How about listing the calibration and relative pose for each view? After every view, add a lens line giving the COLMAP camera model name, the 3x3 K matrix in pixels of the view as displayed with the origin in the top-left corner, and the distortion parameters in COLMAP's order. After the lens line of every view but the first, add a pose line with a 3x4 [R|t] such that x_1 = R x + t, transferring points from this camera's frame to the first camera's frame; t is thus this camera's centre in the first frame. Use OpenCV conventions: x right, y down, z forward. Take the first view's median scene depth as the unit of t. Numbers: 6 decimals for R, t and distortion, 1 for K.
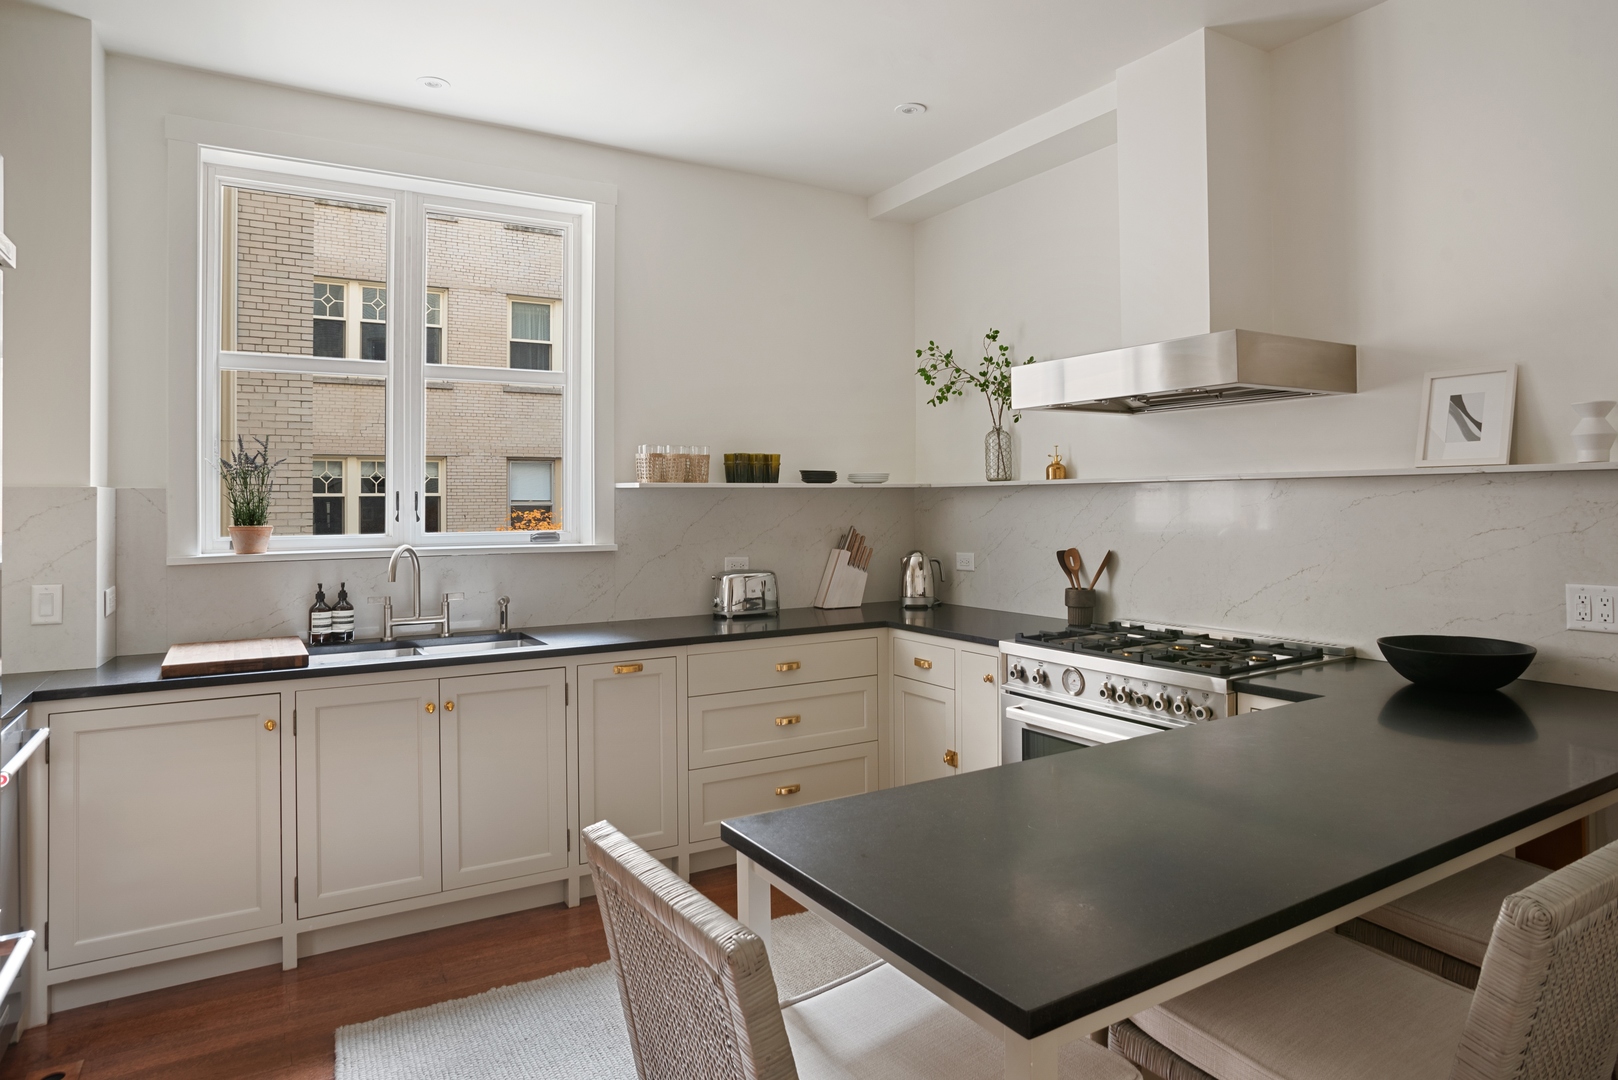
lens RADIAL K [[954.4, 0, 832.5], [0, 954.4, 513.0], [0, 0, 1]] dist [-0.080811, 0.058479]
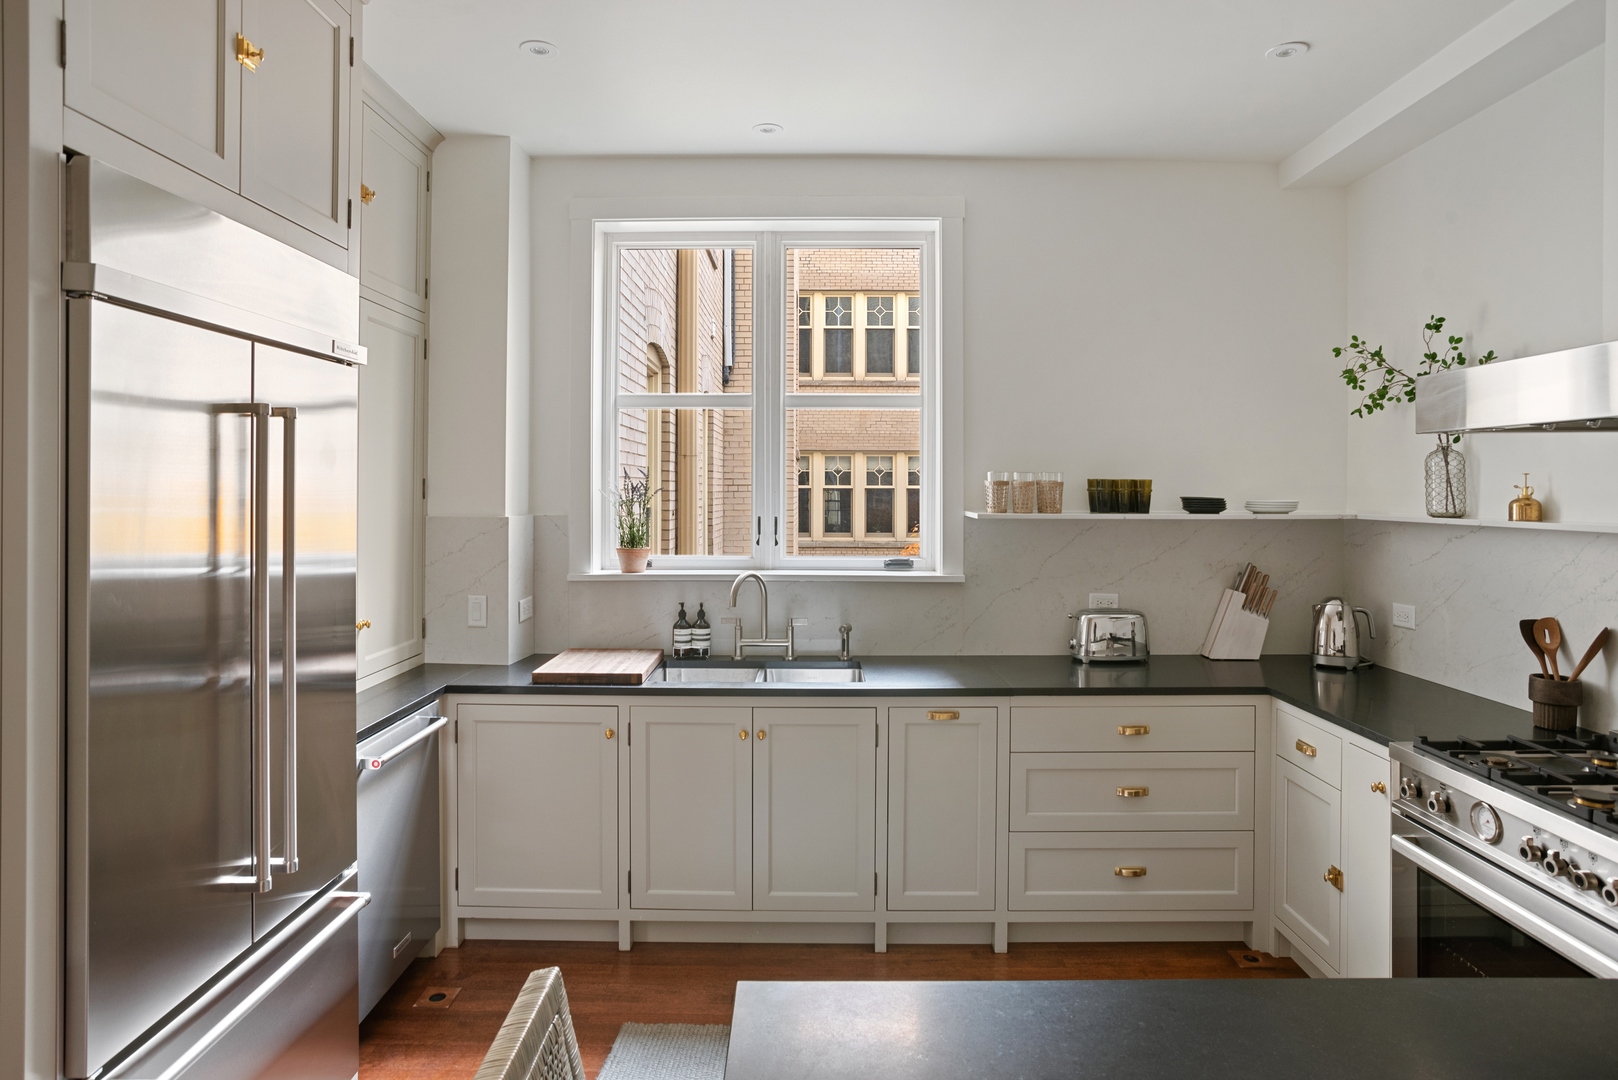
lens RADIAL K [[953.6, 0, 815.1], [0, 953.6, 506.3], [0, 0, 1]] dist [-0.065531, 0.046558]
pose [[0.851529, 0.018236, -0.523991, 0.147217], [-0.014017, 0.999830, 0.012019, -0.046843], [0.524121, -0.002890, 0.851639, 0.113453]]
